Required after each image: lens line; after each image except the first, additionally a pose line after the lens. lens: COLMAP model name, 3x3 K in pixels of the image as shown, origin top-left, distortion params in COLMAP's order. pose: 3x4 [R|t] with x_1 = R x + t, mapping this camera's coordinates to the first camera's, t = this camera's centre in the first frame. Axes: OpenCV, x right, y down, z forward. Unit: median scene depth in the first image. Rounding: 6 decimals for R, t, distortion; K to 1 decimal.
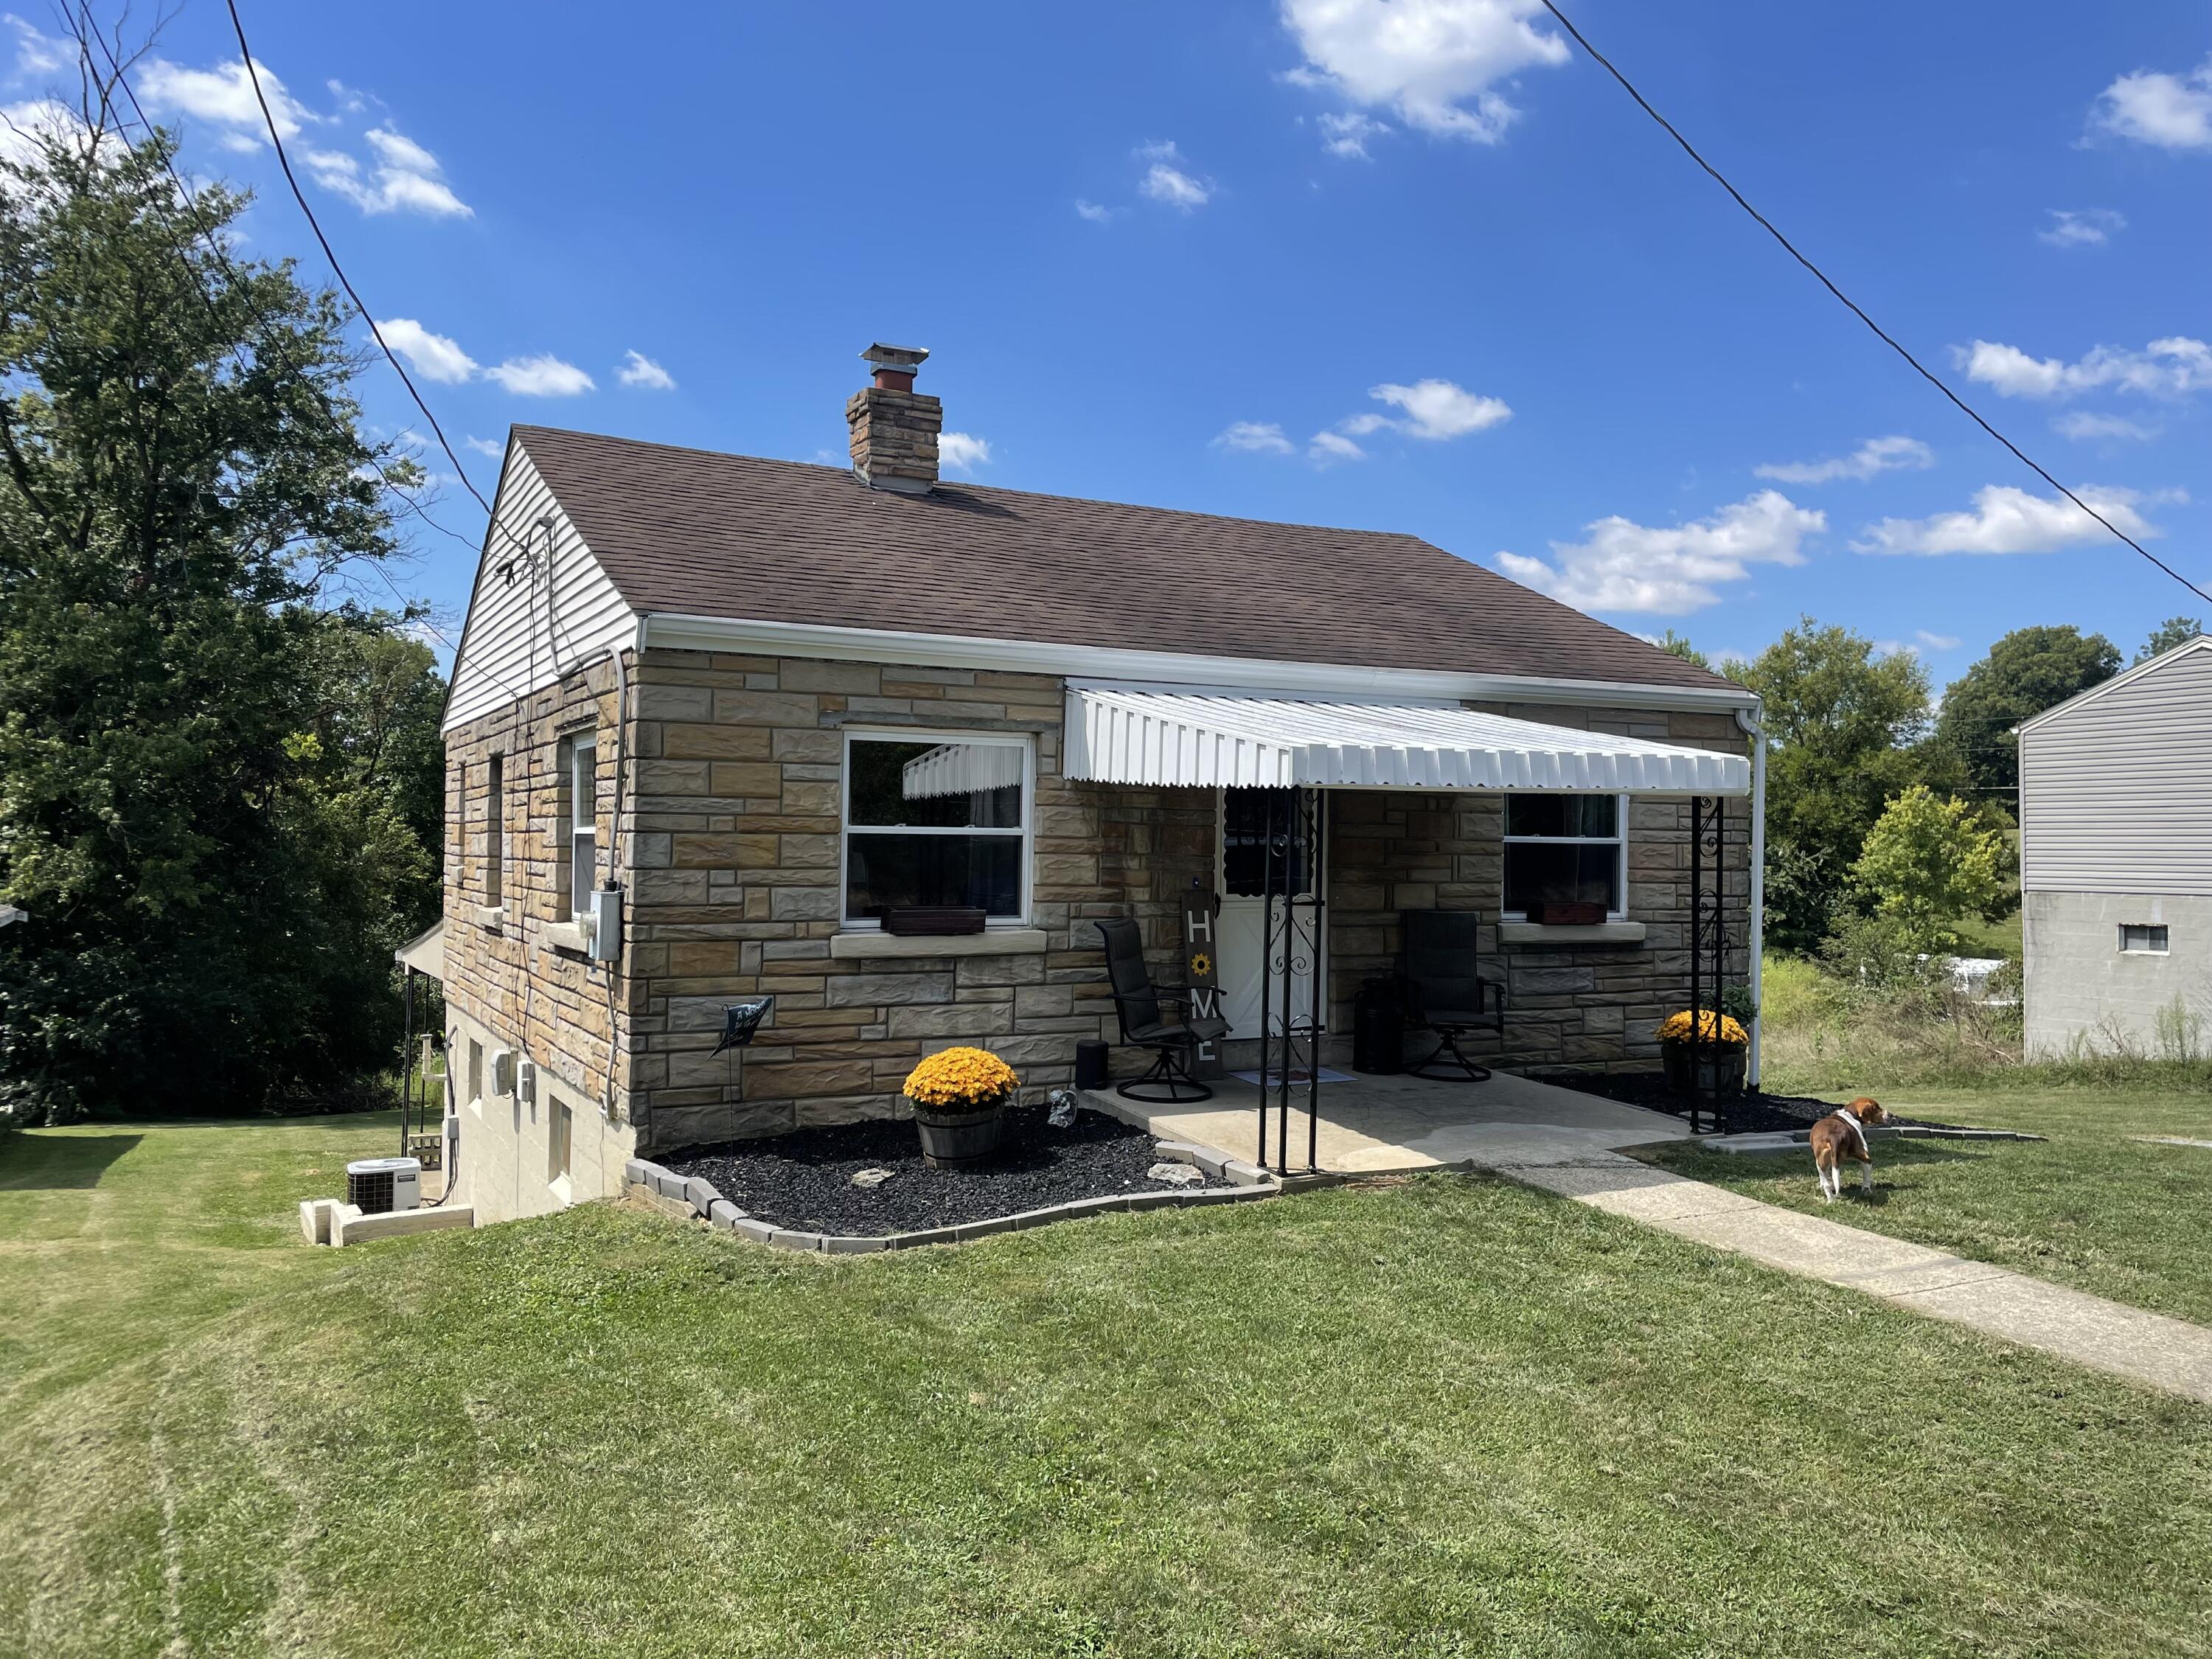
lens RADIAL K [[1679.3, 0, 1106.0], [0, 1679.3, 829.5], [0, 0, 1]] dist [0.093962, -0.125742]
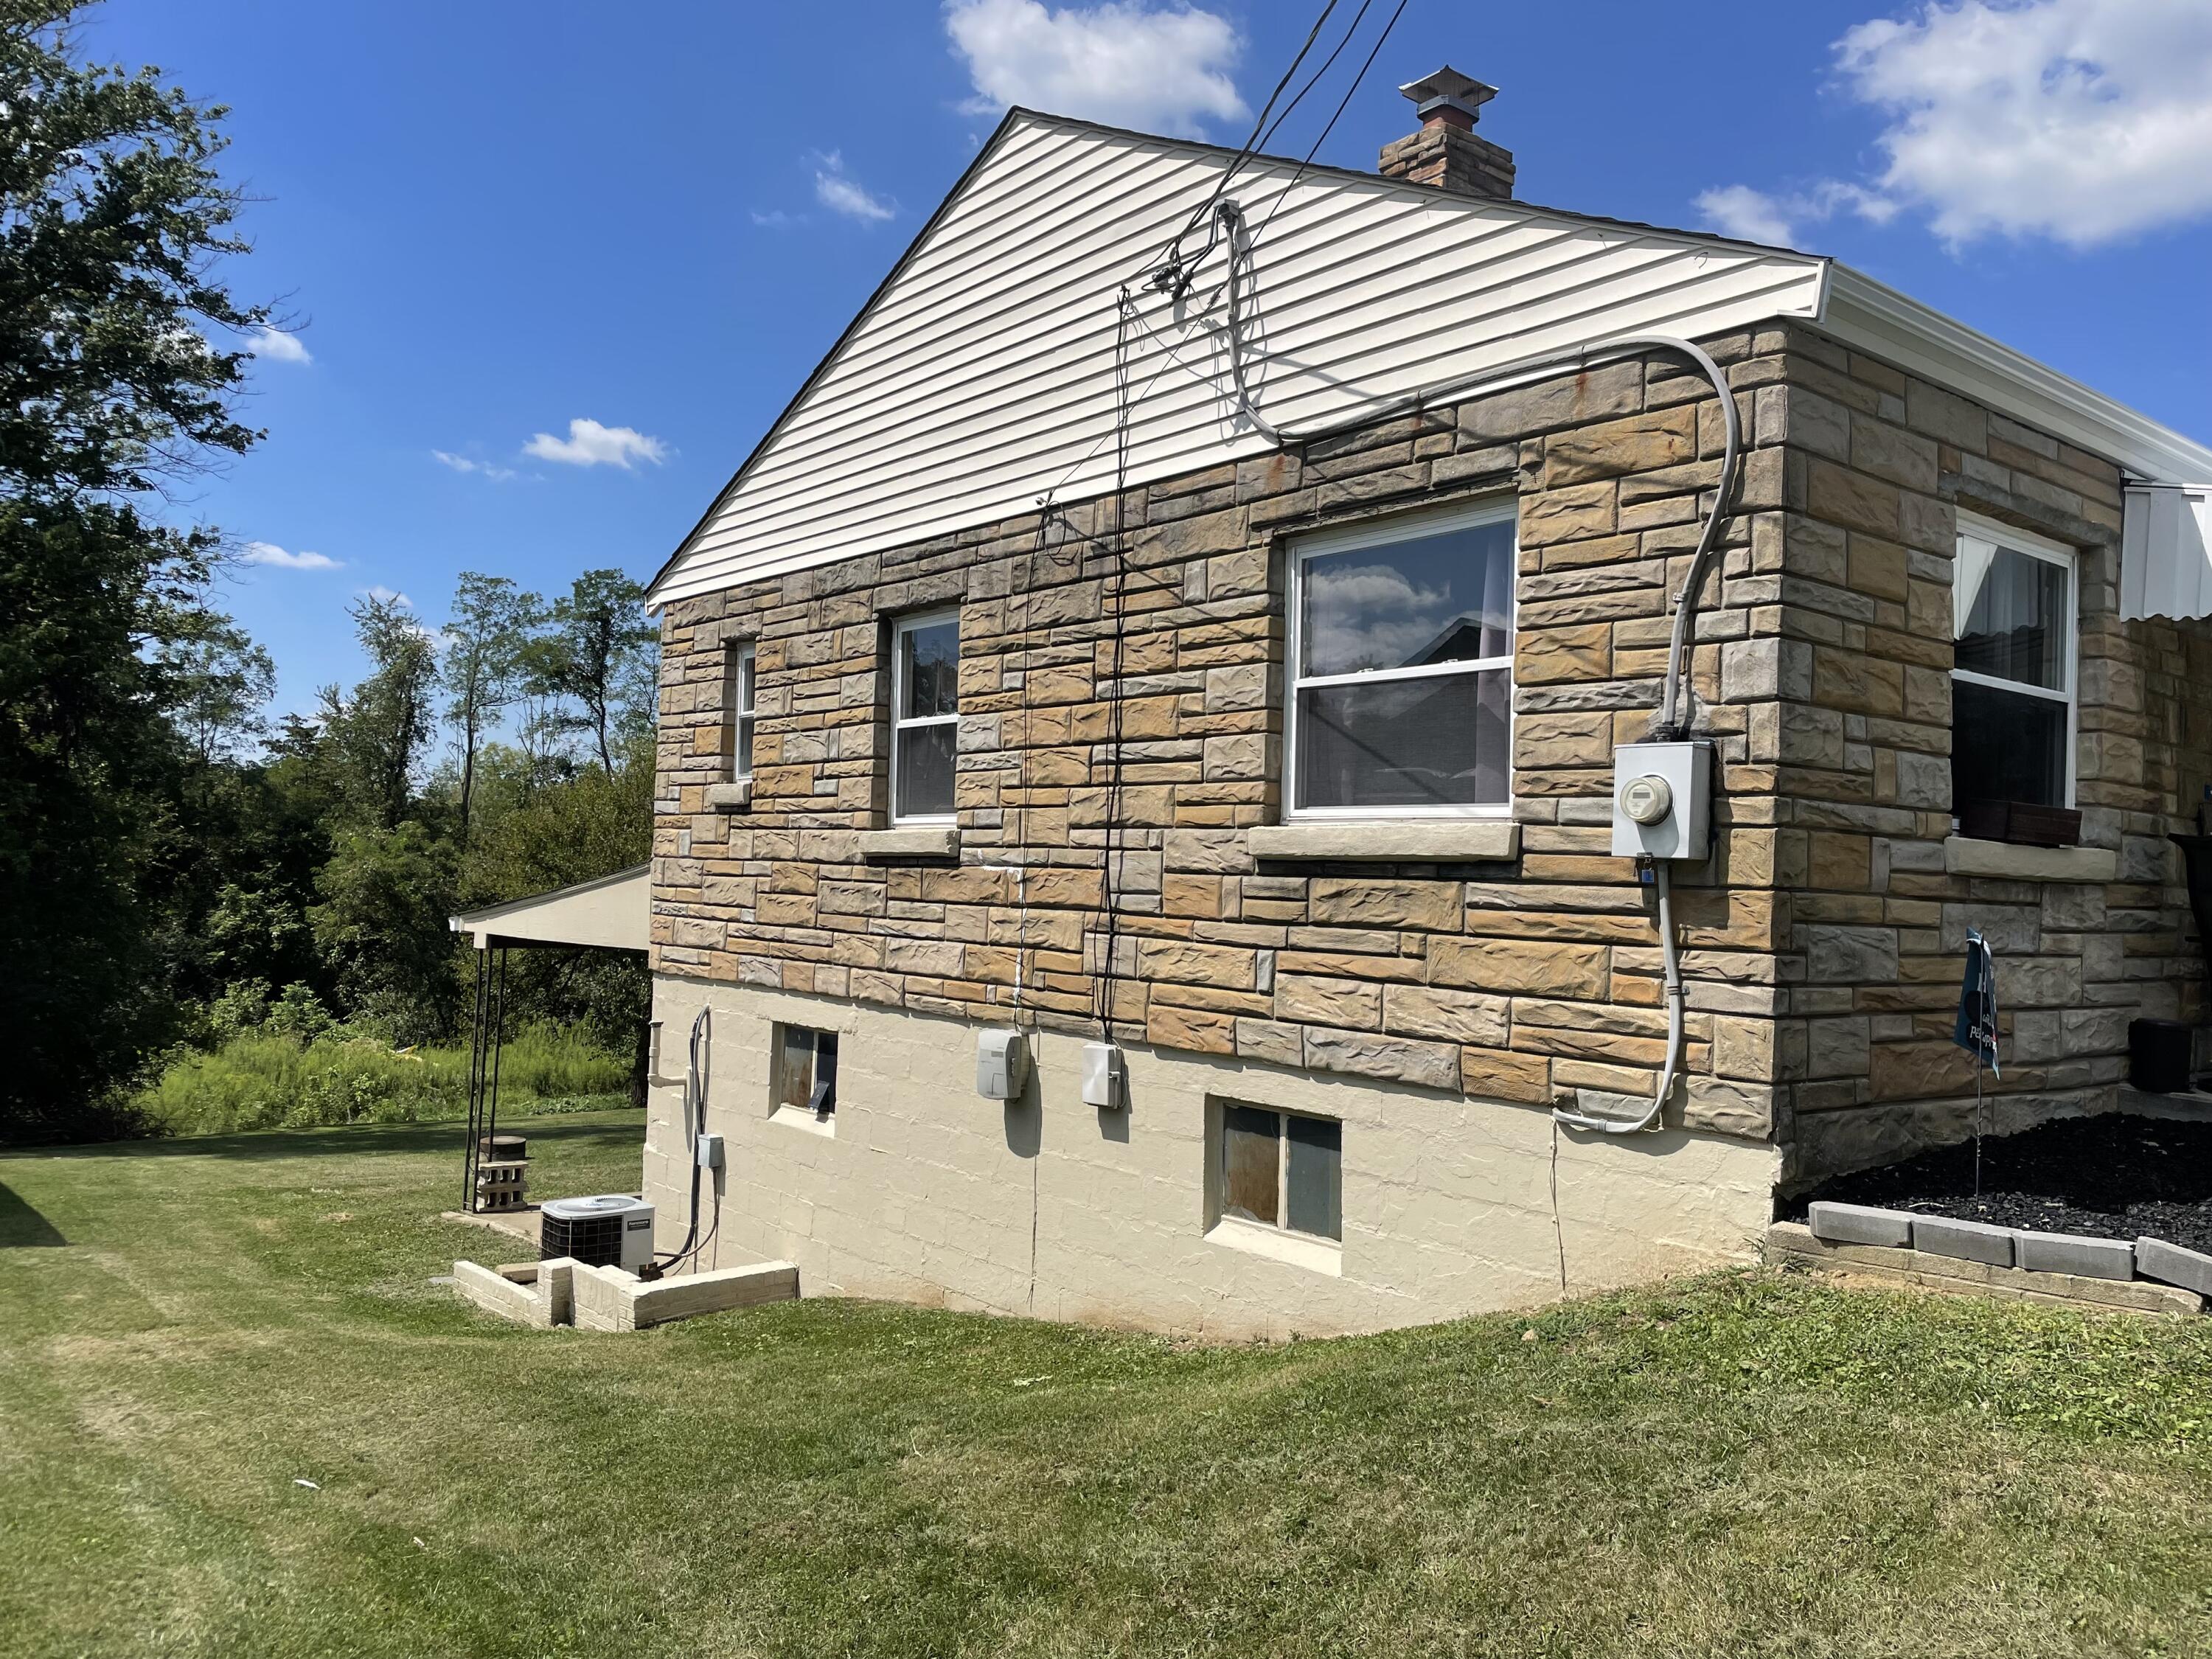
lens RADIAL K [[1679.3, 0, 1106.0], [0, 1679.3, 829.5], [0, 0, 1]] dist [0.093962, -0.125742]
pose [[0.981969, 0.028337, 0.186907, -0.537911], [-0.025667, 0.999531, -0.016692, 0.073078], [-0.187292, 0.011593, 0.982236, 0.415541]]
